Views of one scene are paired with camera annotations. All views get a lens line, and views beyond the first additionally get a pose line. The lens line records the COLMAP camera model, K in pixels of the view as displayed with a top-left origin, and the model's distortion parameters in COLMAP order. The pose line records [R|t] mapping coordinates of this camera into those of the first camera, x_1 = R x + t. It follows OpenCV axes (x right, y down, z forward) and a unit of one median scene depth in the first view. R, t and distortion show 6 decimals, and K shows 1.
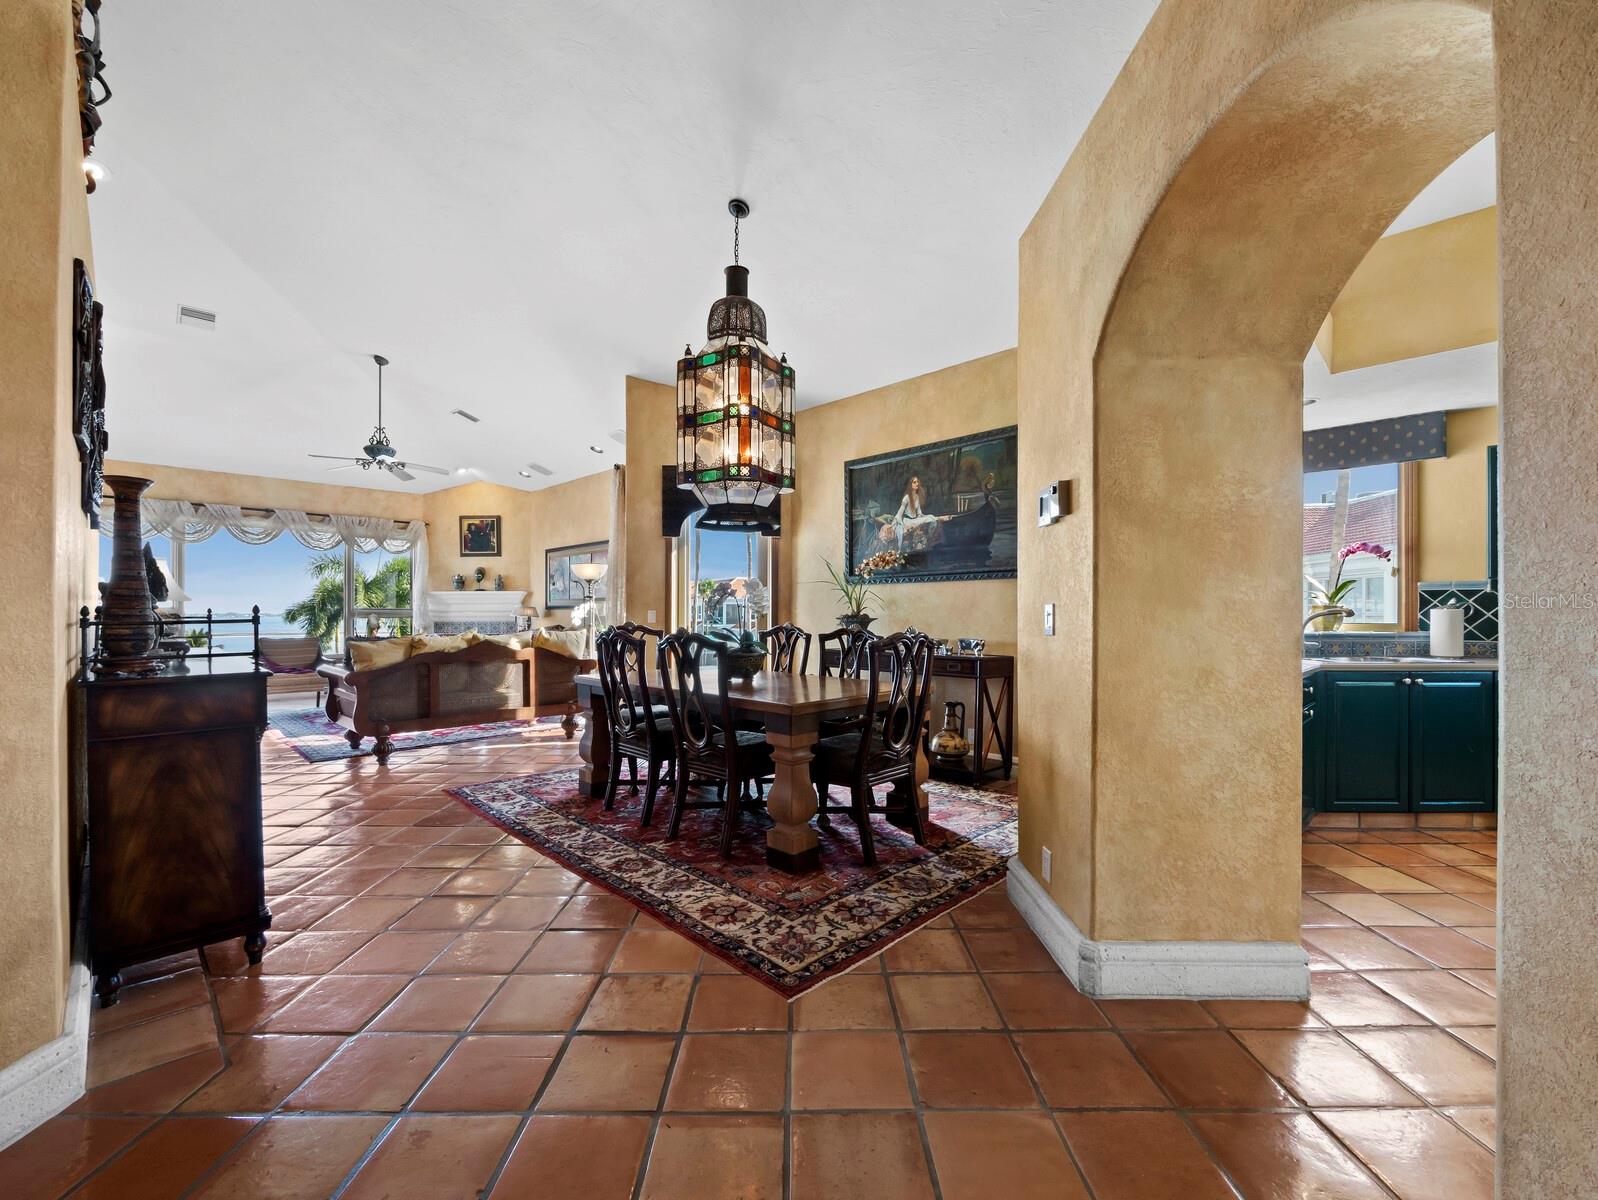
lens RADIAL K [[677.8, 0, 804.6], [0, 677.8, 612.4], [0, 0, 1]] dist [-0.007919, 0.000850]
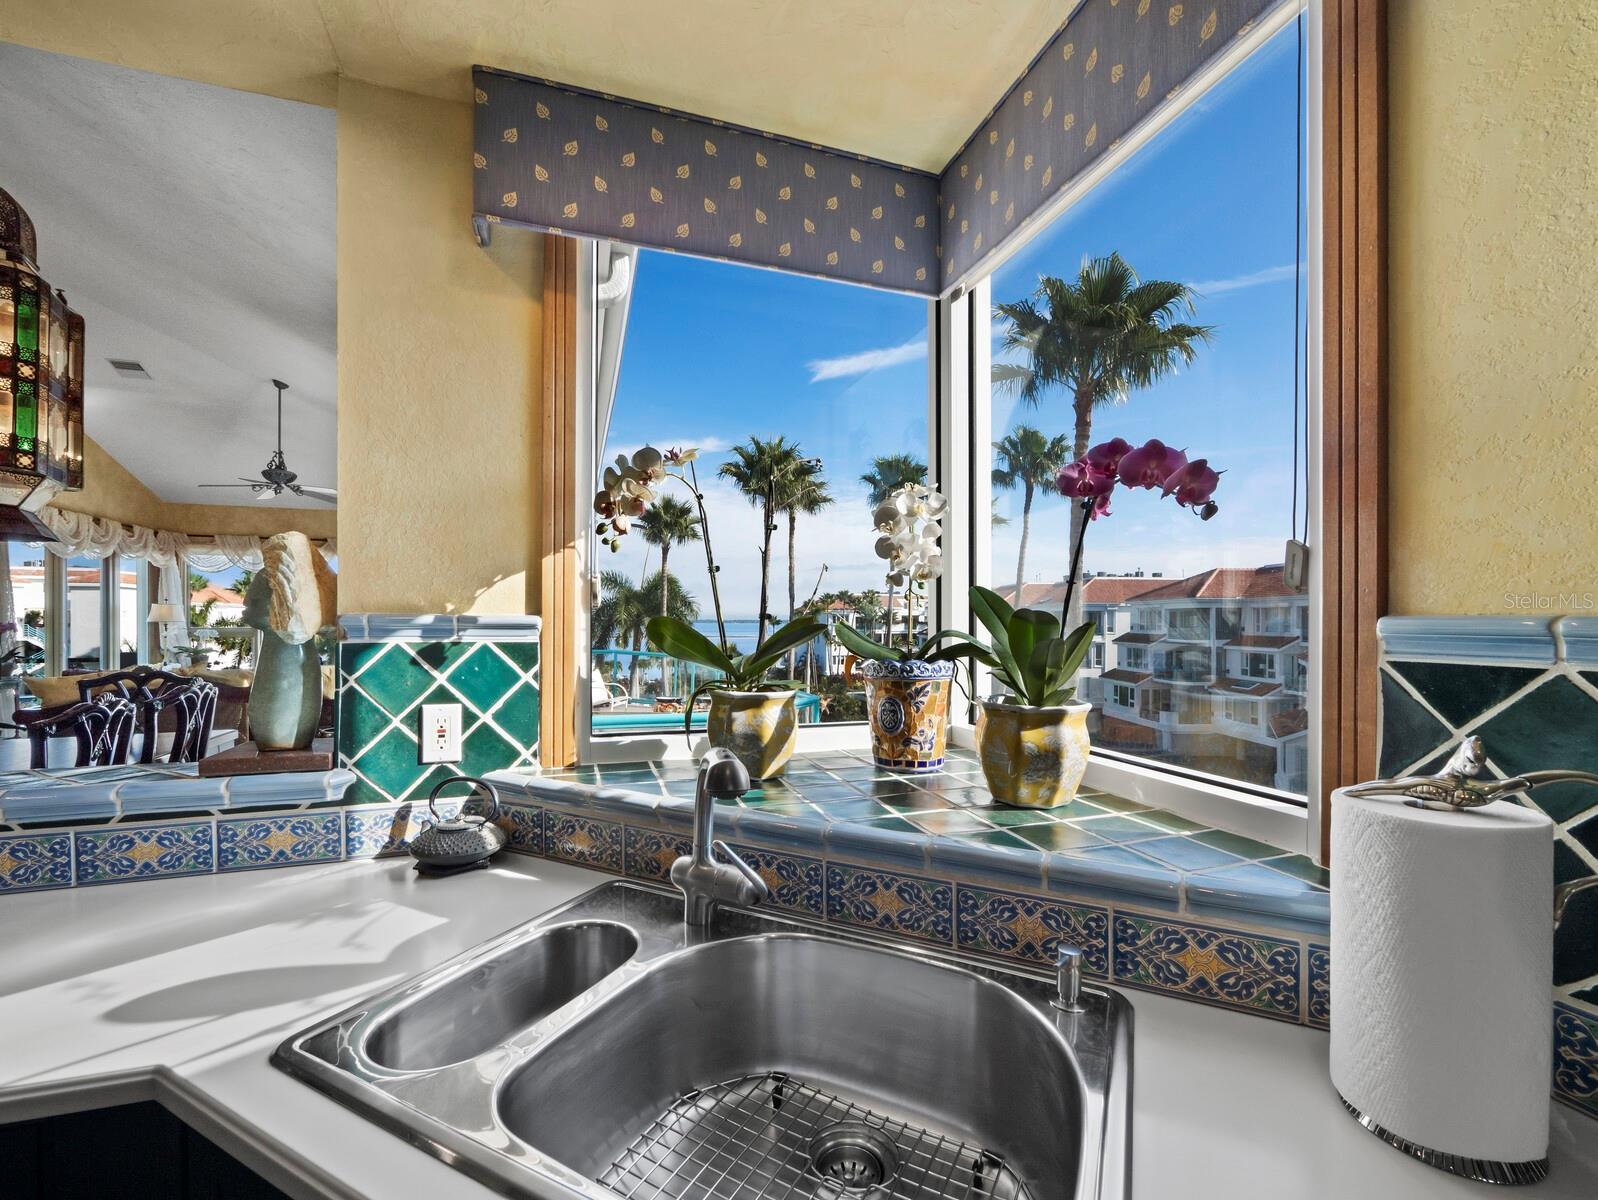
lens RADIAL K [[679.9, 0, 795.8], [0, 679.9, 622.5], [0, 0, 1]] dist [-0.003451, -0.000041]
pose [[0.890452, 0.001935, -0.455074, 0.508088], [0.000666, 0.999984, 0.005555, -0.026578], [0.455077, -0.005249, 0.890437, 0.454452]]
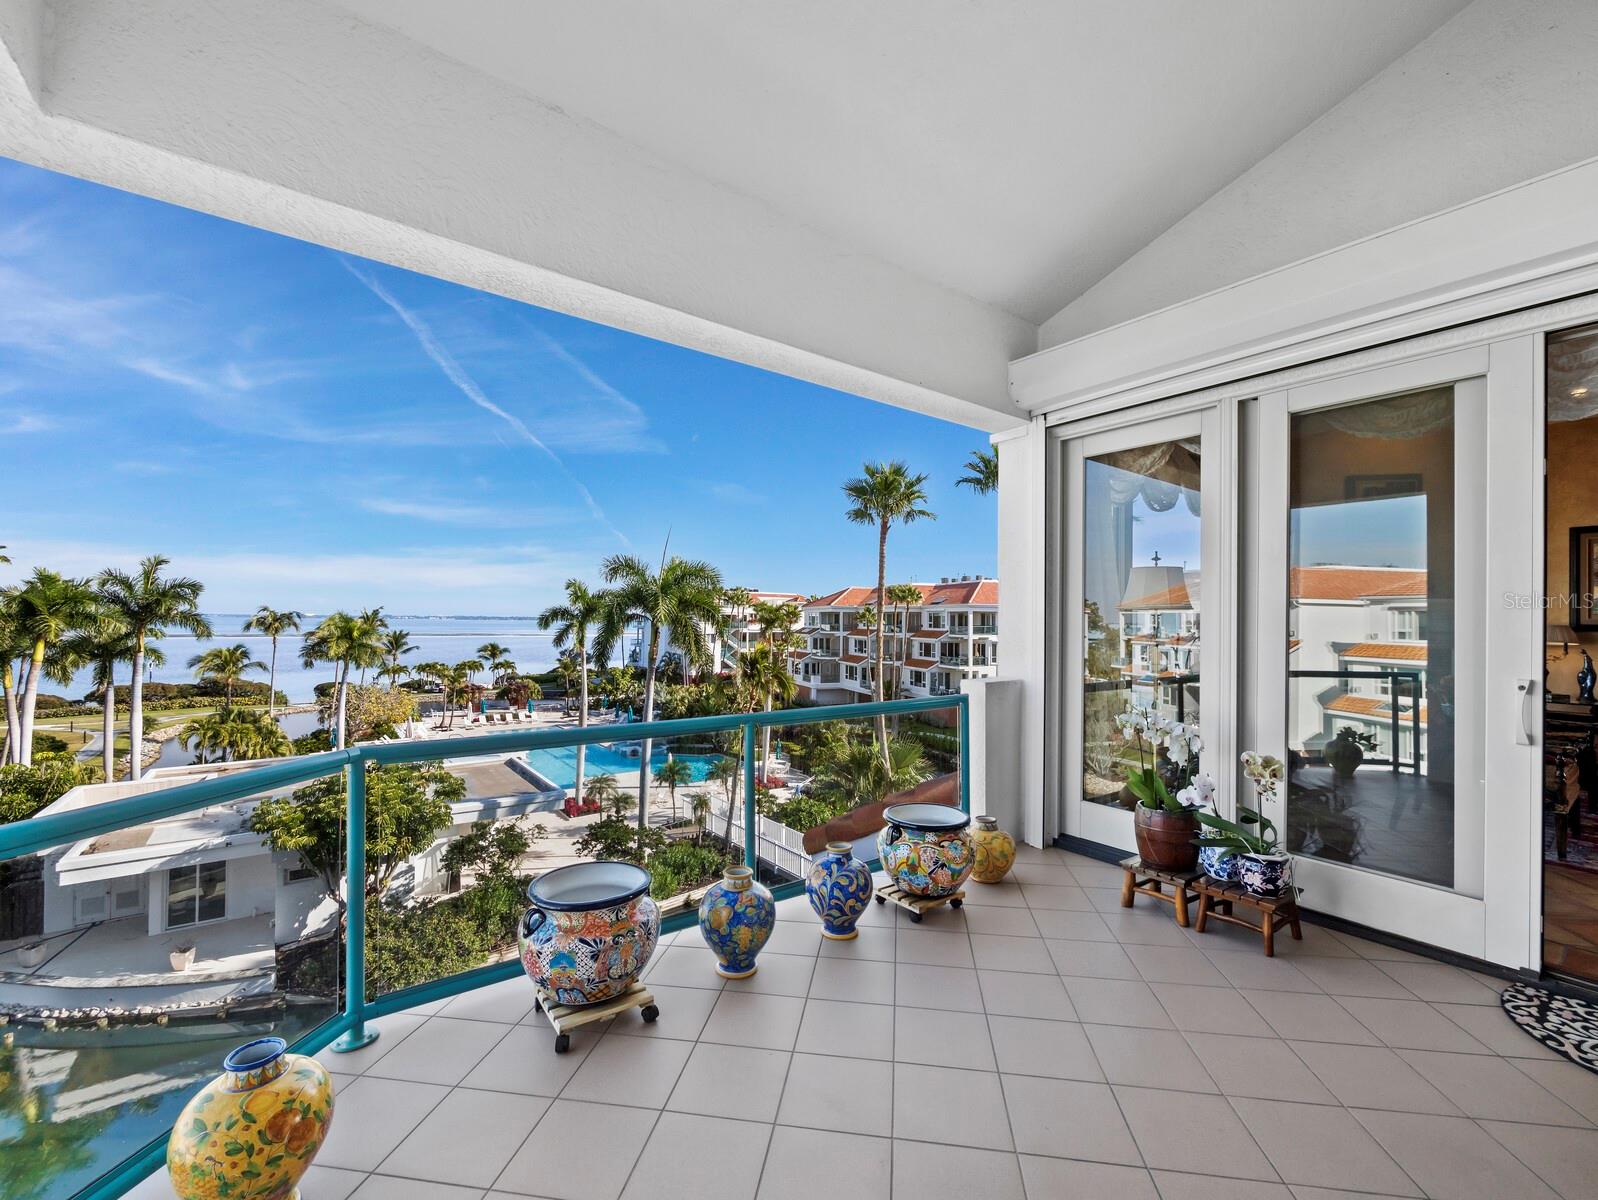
lens RADIAL K [[675.6, 0, 794.7], [0, 675.6, 613.3], [0, 0, 1]] dist [-0.000005, 0.000383]
pose [[0.986982, 0.008283, -0.160618, -1.311688], [-0.009467, 0.999933, -0.006610, -0.014735], [0.160553, 0.008045, 0.986994, 0.457170]]
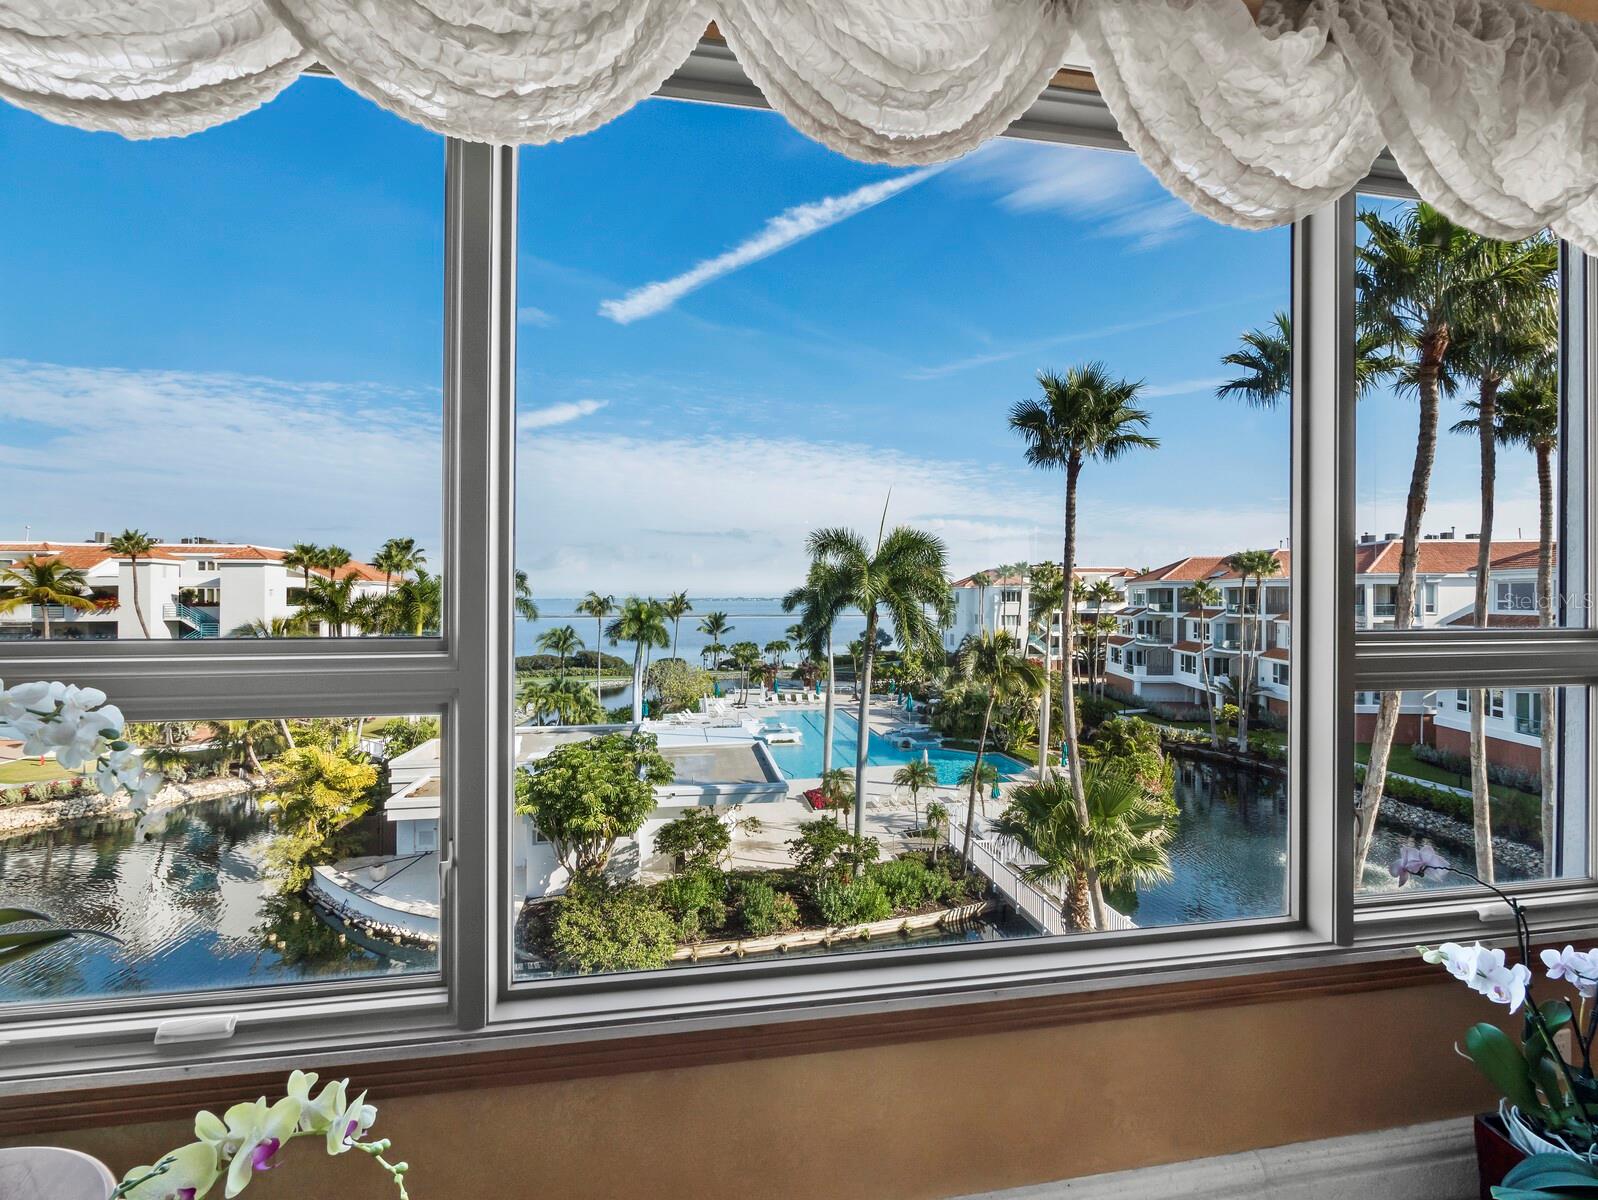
lens RADIAL K [[703.2, 0, 795.5], [0, 703.2, 604.7], [0, 0, 1]] dist [-0.003332, 0.000118]
pose [[0.809683, 0.004540, -0.586851, -0.928832], [0.002916, 0.999927, 0.011759, -0.022318], [0.586861, -0.011232, 0.809610, 1.093699]]
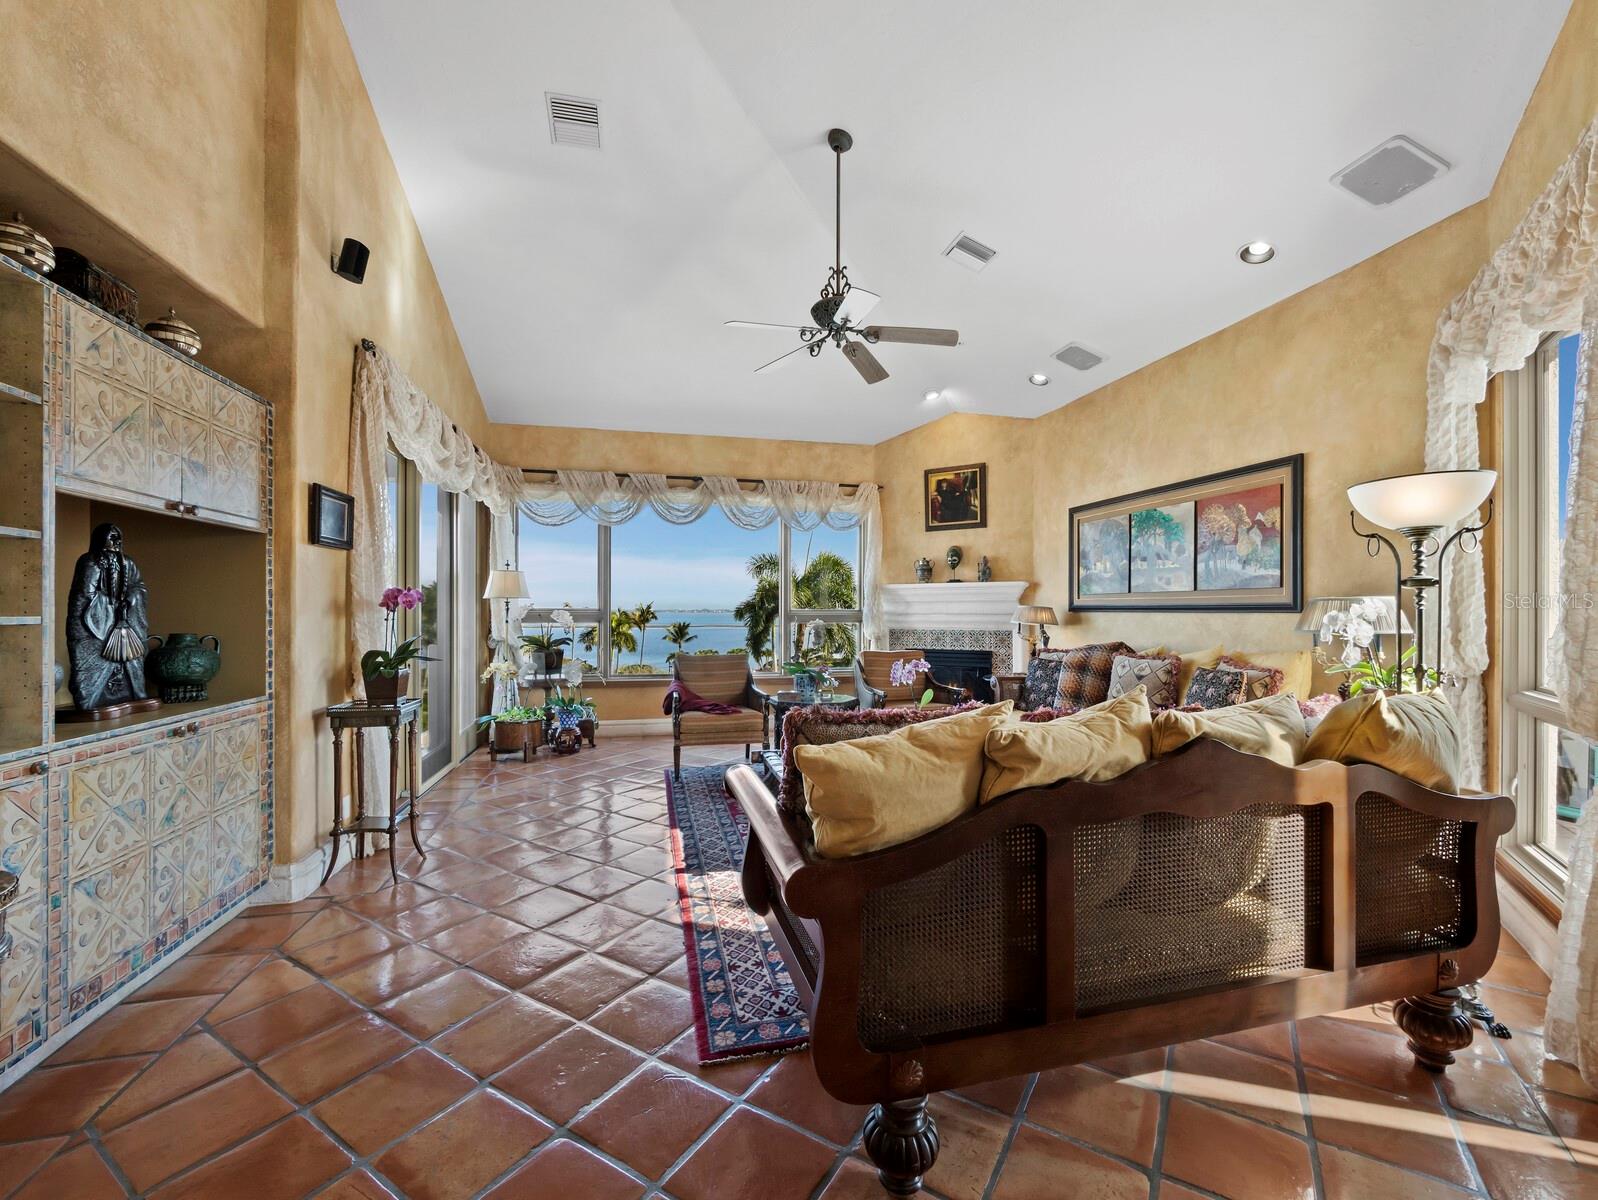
lens RADIAL K [[677.8, 0, 804.6], [0, 677.8, 612.4], [0, 0, 1]] dist [-0.007919, 0.000850]
pose [[0.846930, 0.003627, -0.531691, -0.370507], [-0.000862, 0.999985, 0.005448, -0.009244], [0.531703, -0.004156, 0.846921, 0.539960]]
